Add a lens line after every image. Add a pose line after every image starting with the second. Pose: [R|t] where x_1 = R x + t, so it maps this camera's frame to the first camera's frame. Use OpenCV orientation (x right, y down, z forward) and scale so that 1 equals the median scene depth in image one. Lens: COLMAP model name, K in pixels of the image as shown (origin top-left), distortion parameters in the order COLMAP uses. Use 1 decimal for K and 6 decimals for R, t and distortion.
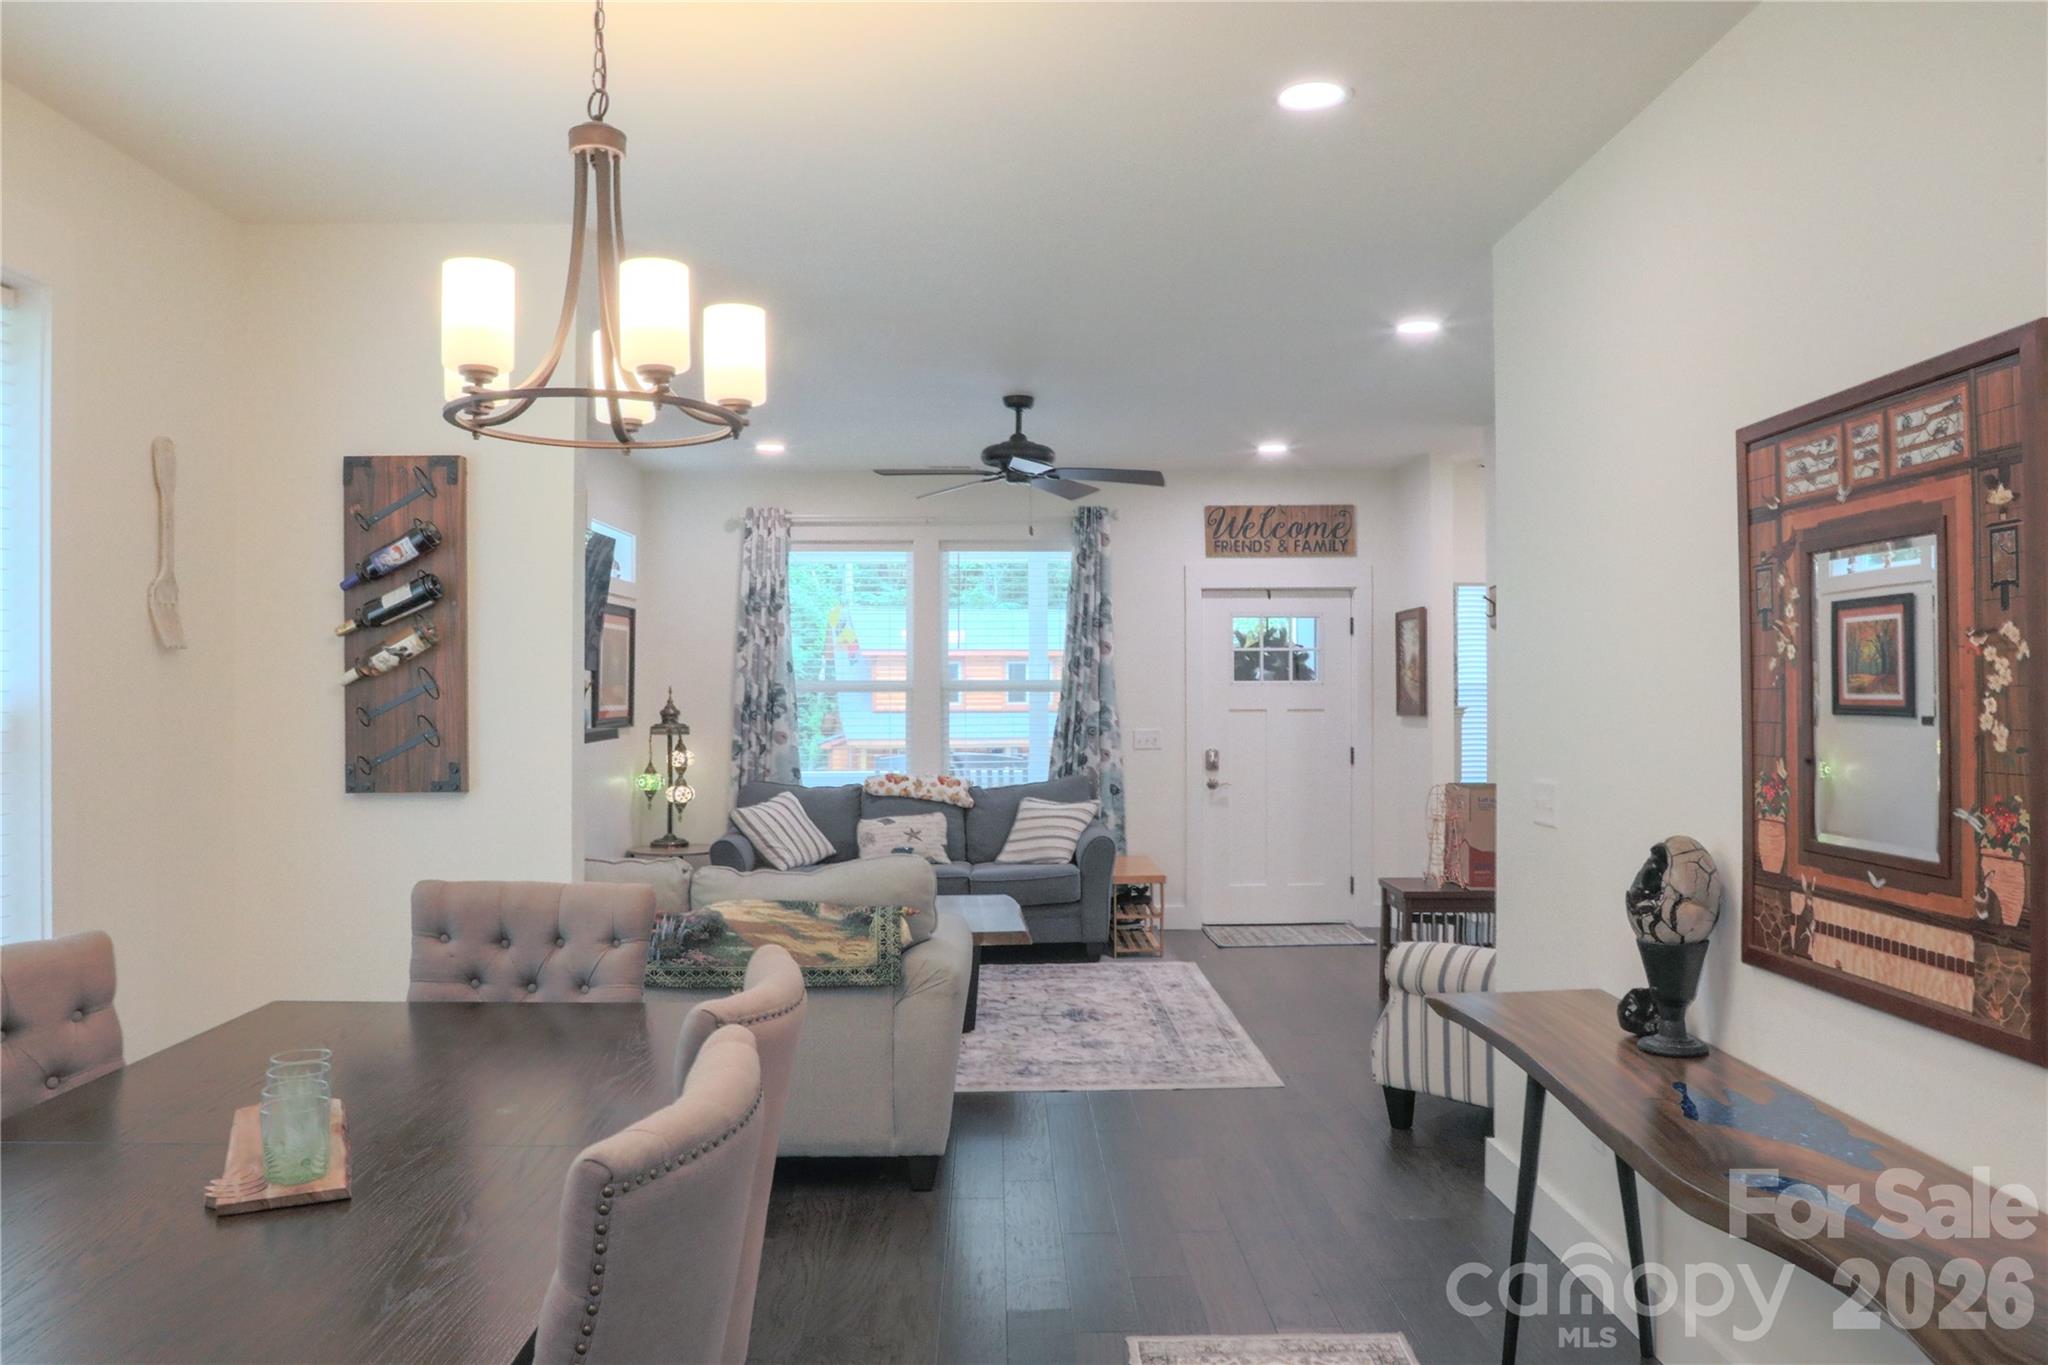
lens RADIAL K [[1362.4, 0, 1035.4], [0, 1362.4, 680.2], [0, 0, 1]] dist [-0.029075, 0.000727]
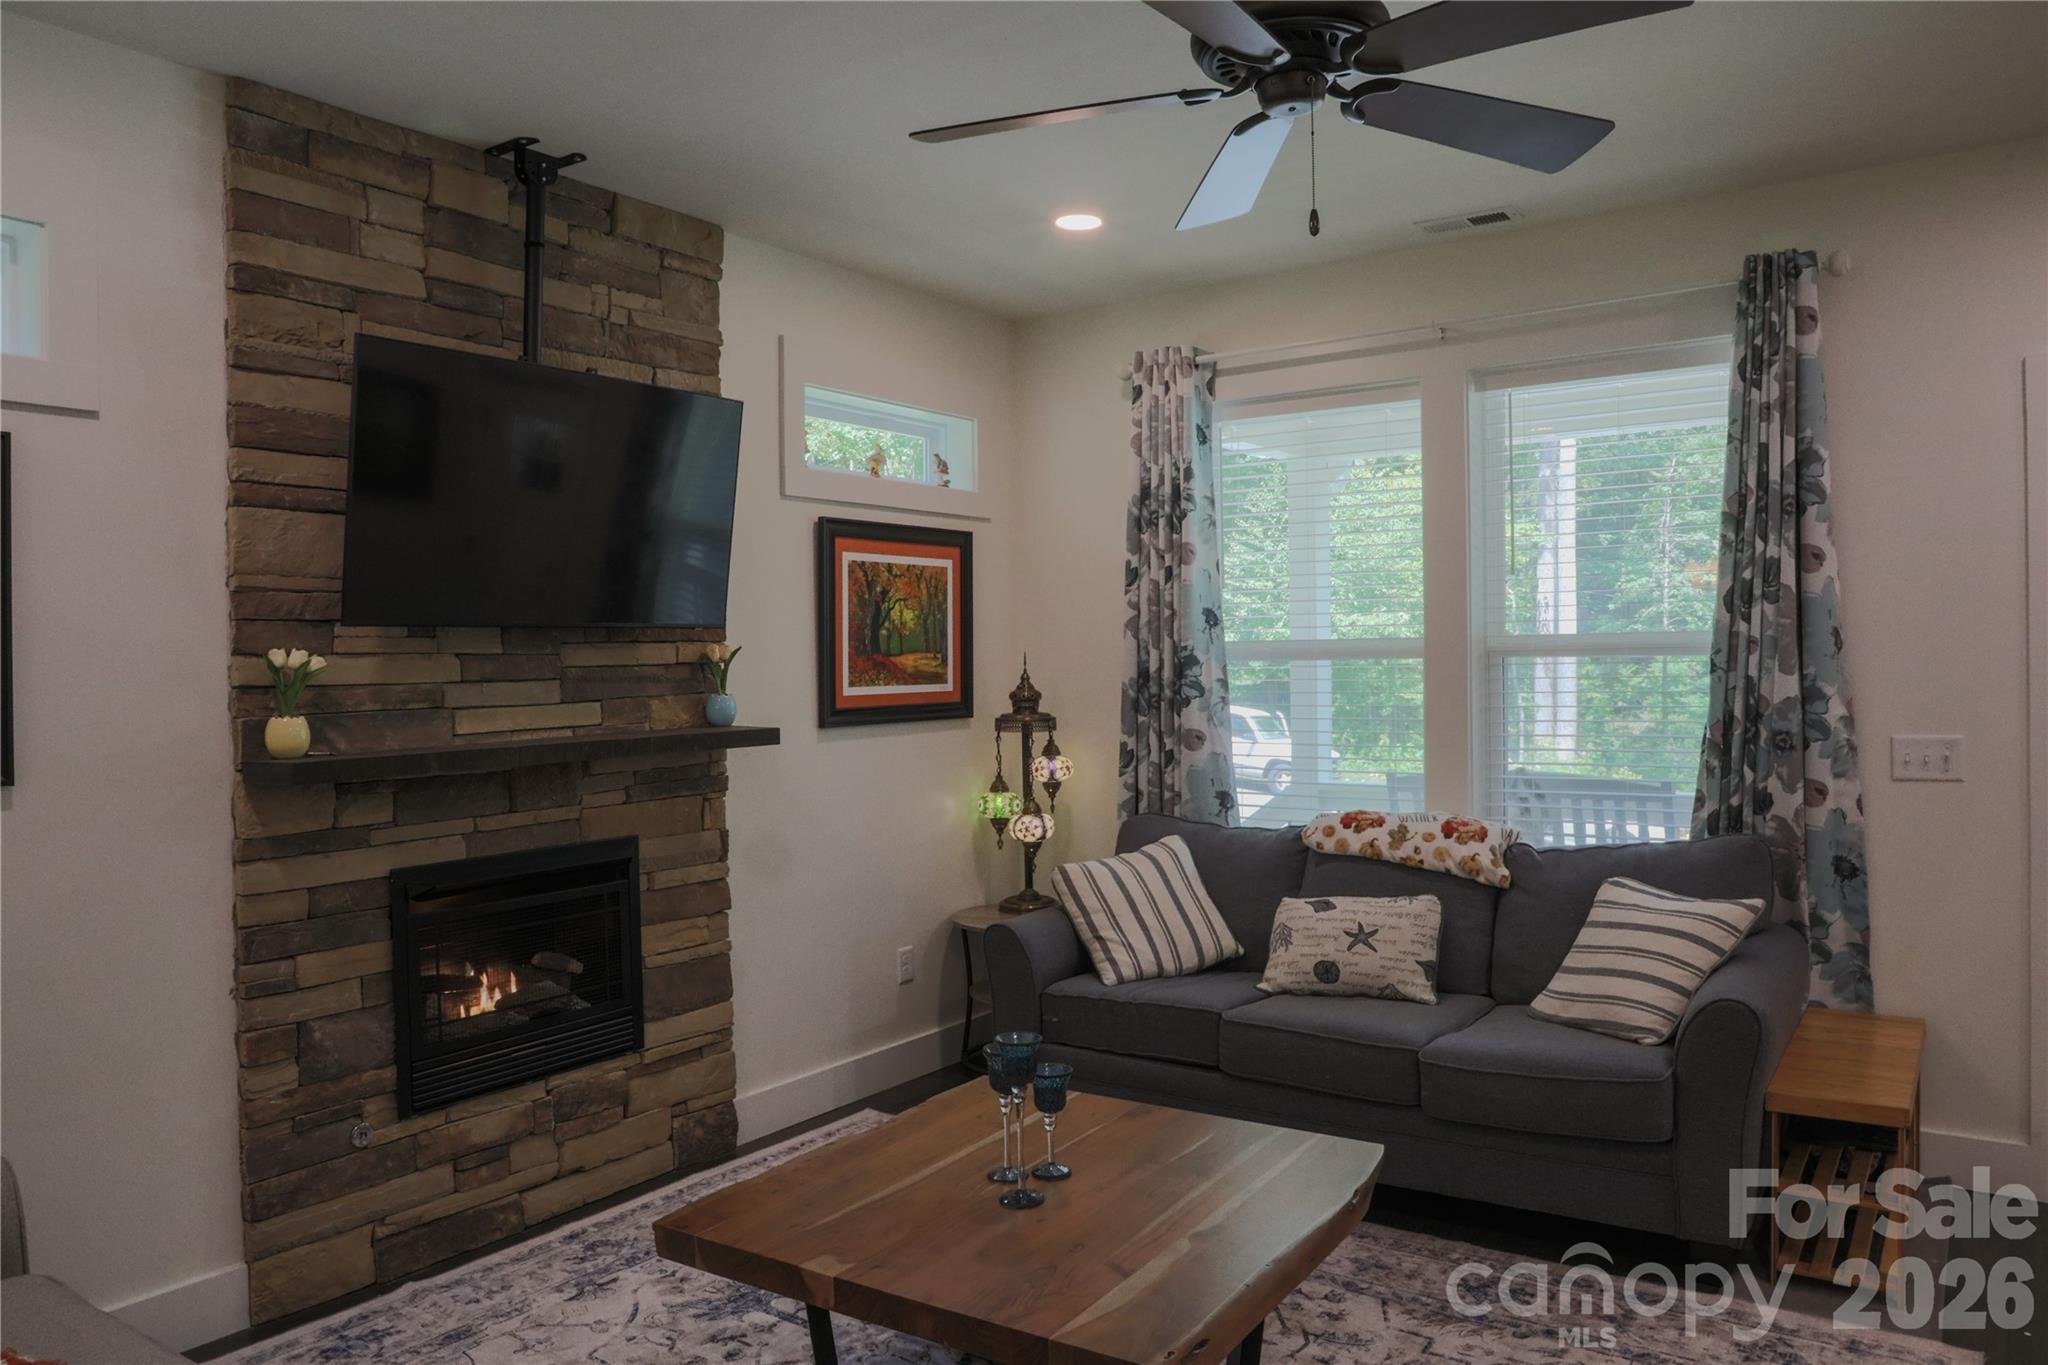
lens RADIAL K [[1402.4, 0, 1036.0], [0, 1402.4, 676.4], [0, 0, 1]] dist [-0.060426, 0.020330]
pose [[0.812796, -0.002339, -0.582544, 0.112074], [0.009536, 0.999911, 0.009291, 0.009278], [0.582470, -0.013107, 0.812746, 0.486432]]
